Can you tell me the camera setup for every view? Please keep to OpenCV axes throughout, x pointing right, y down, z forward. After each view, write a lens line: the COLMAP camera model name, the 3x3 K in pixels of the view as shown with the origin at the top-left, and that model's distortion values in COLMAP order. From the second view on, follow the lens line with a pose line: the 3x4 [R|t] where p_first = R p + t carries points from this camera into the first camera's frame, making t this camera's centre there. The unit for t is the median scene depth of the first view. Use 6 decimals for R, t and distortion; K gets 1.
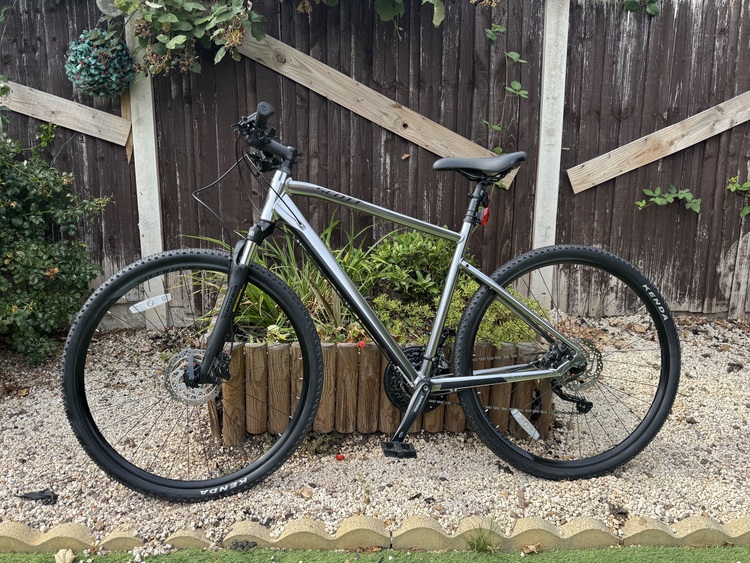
lens RADIAL K [[628.2, 0, 375.0], [0, 628.2, 281.5], [0, 0, 1]] dist [0.081484, -0.155922]
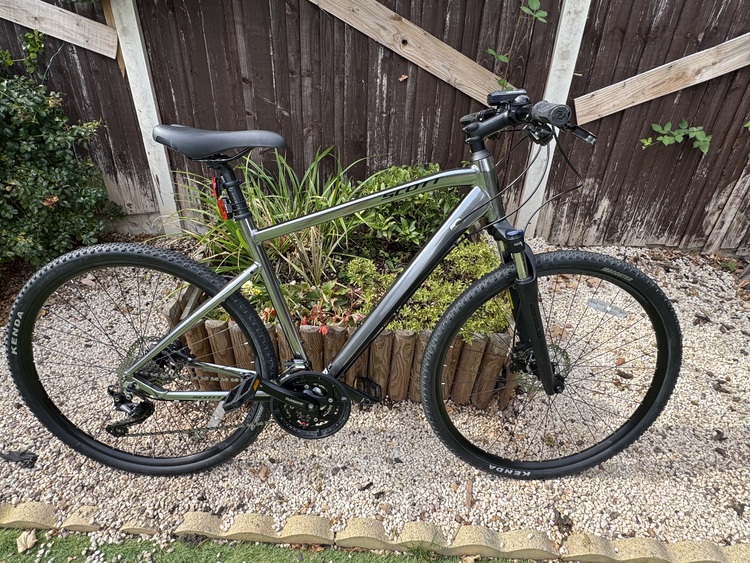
lens RADIAL K [[429.7, 0, 372.7], [0, 429.7, 279.6], [0, 0, 1]] dist [-0.004124, 0.001982]
pose [[0.996174, 0.063065, -0.060493, 0.061108], [-0.037721, 0.934743, 0.353316, -0.143774], [0.078827, -0.349682, 0.933546, 0.295966]]
